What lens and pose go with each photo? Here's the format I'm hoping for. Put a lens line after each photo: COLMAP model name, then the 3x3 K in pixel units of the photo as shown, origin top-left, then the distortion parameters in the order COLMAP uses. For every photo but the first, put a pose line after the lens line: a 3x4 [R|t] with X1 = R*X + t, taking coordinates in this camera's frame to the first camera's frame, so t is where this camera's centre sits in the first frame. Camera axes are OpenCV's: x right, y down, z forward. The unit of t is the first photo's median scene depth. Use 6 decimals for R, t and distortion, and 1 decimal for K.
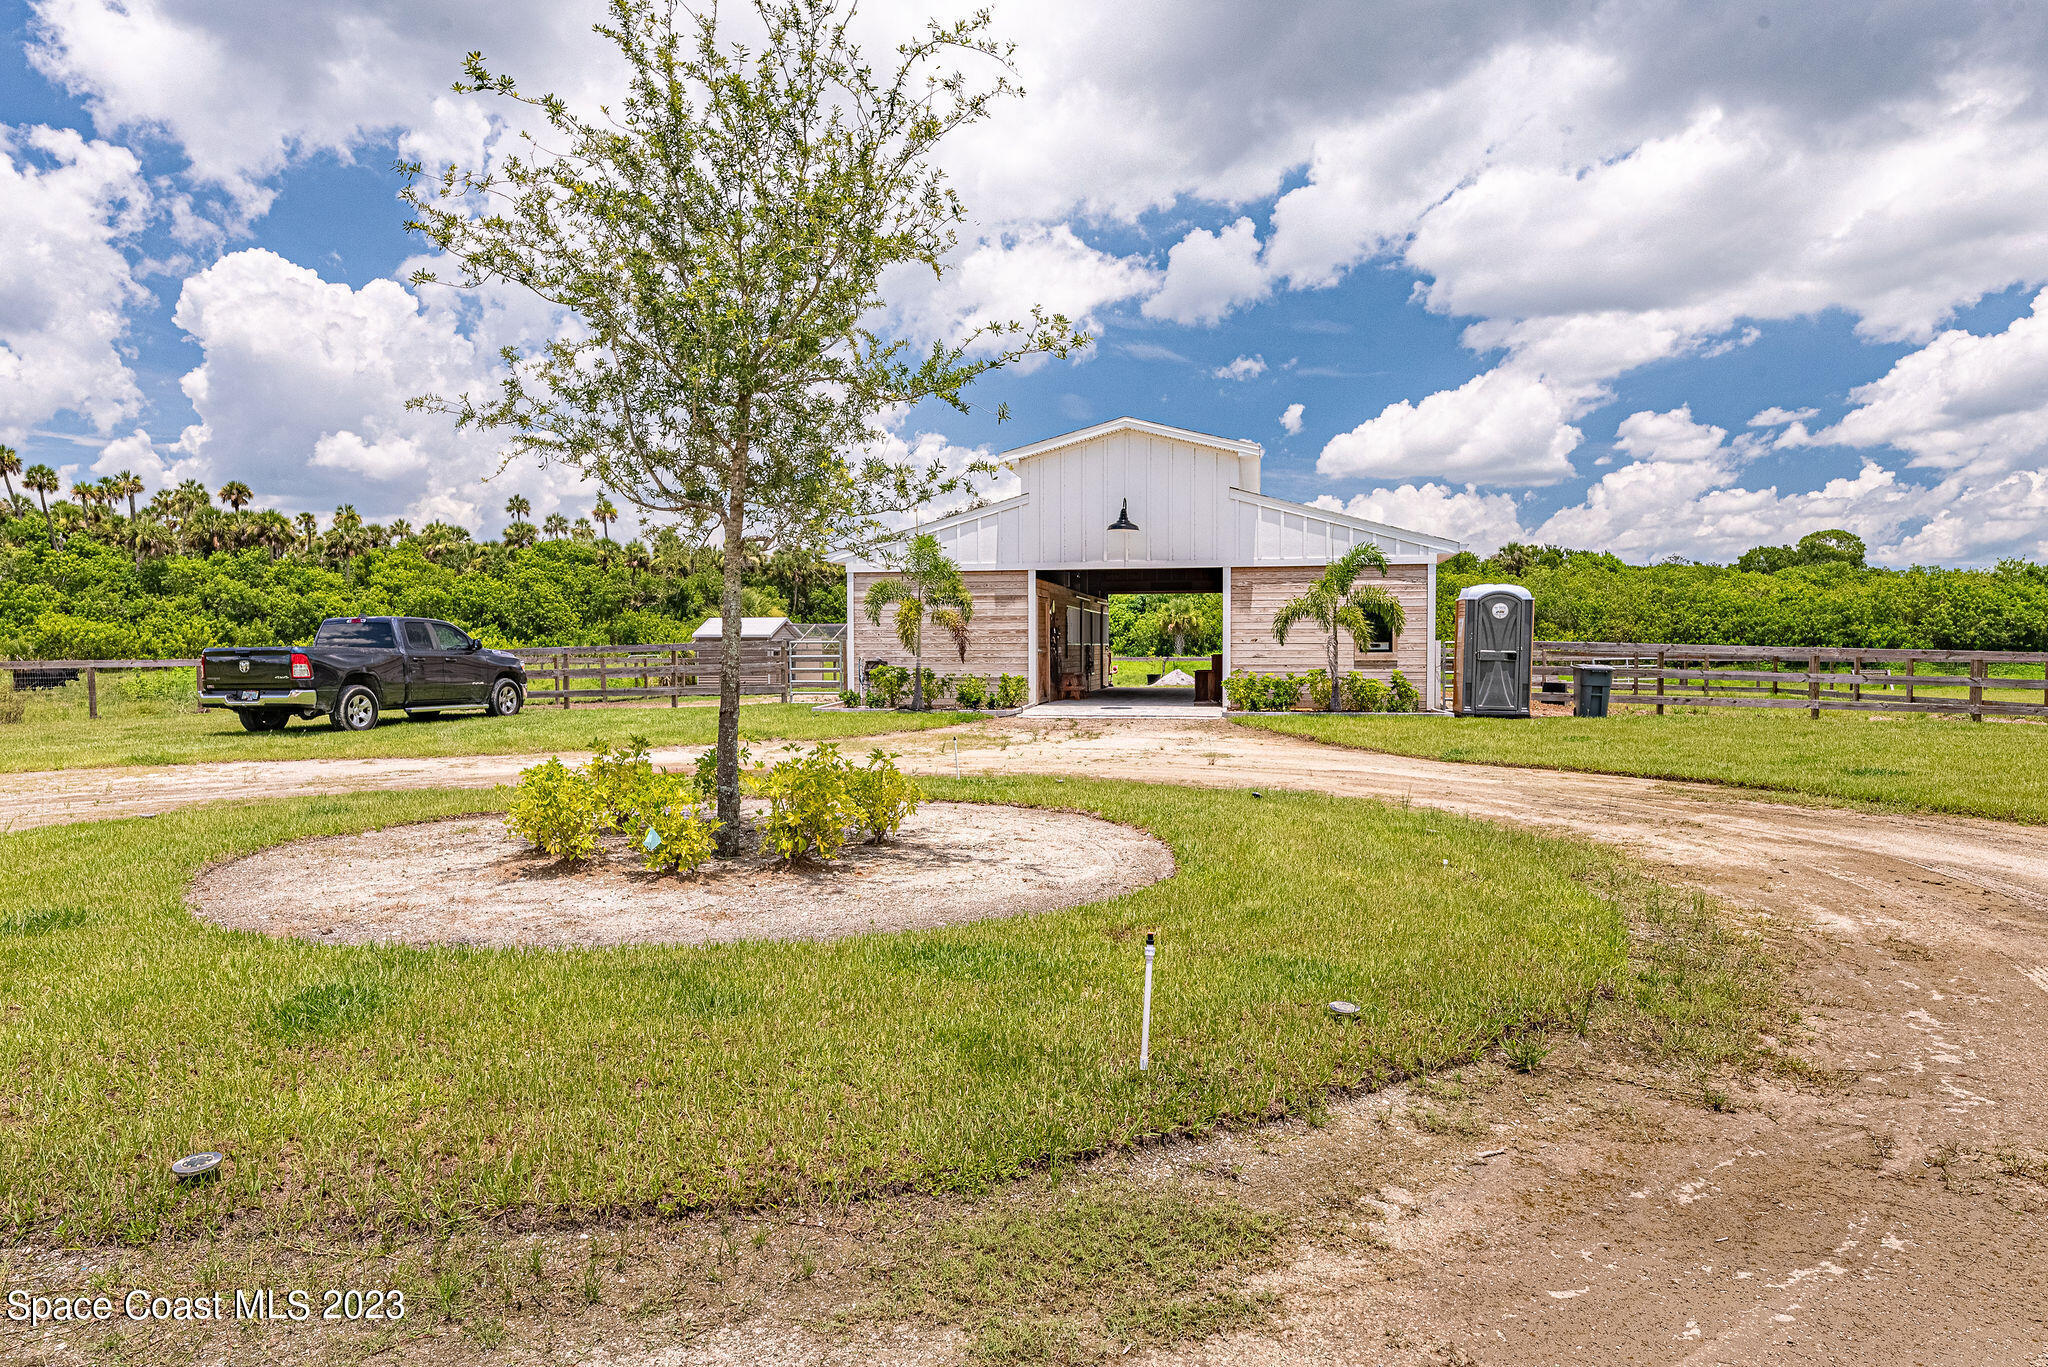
lens RADIAL K [[1255.3, 0, 1026.7], [0, 1255.3, 638.1], [0, 0, 1]] dist [0.069472, -0.019649]
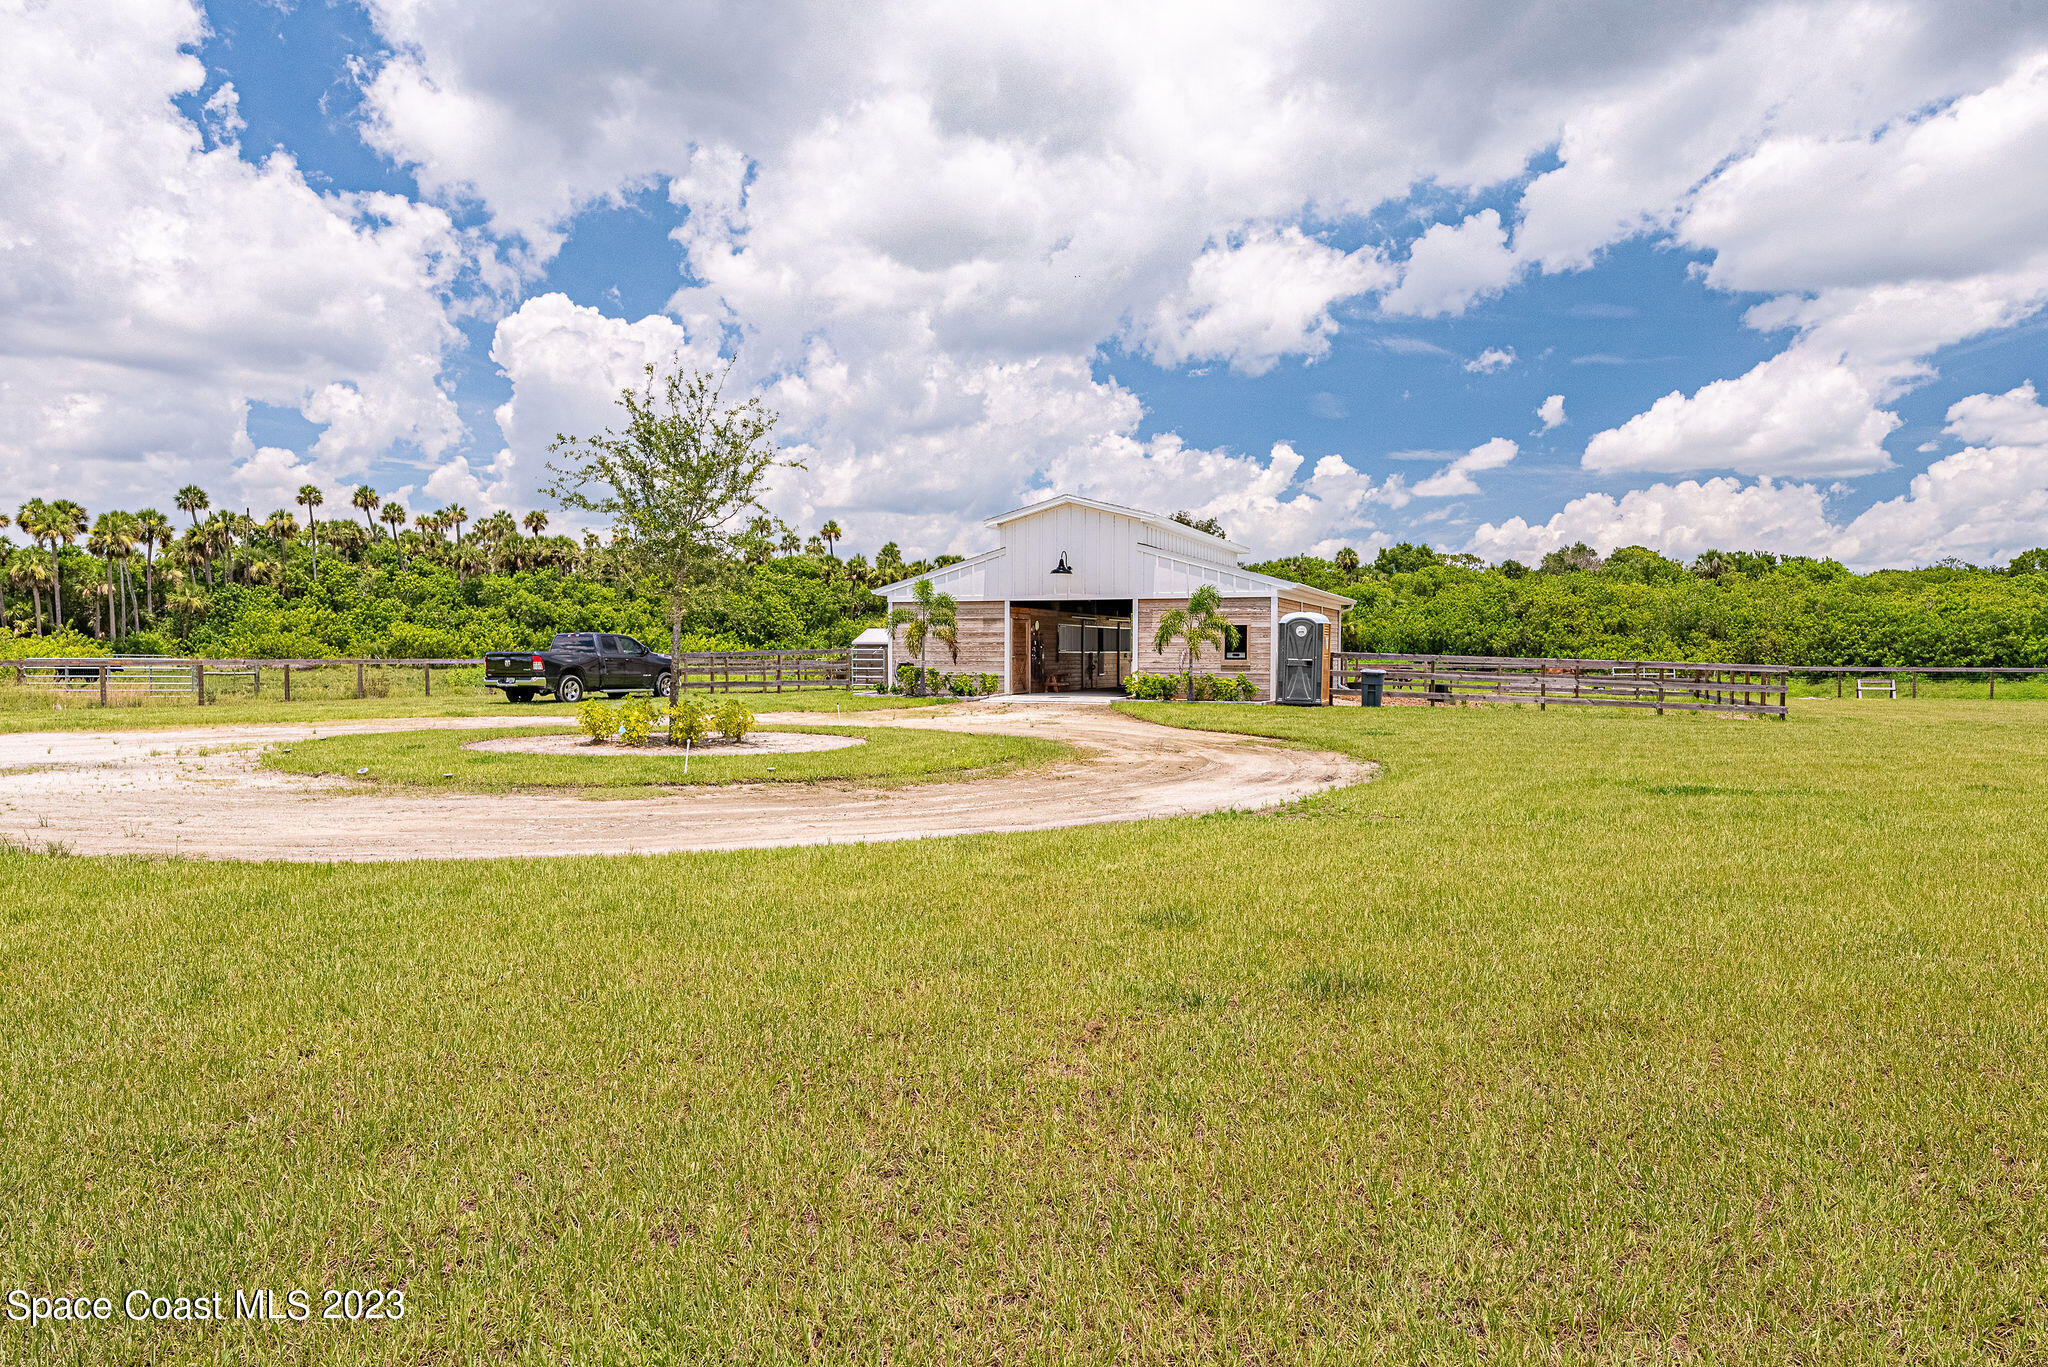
lens RADIAL K [[1294.7, 0, 1020.3], [0, 1294.7, 625.2], [0, 0, 1]] dist [0.212680, -0.213685]
pose [[0.978304, 0.002615, -0.207160, 0.087197], [-0.005440, 0.999900, -0.013070, -0.001748], [0.207105, 0.013914, 0.978220, -0.120773]]
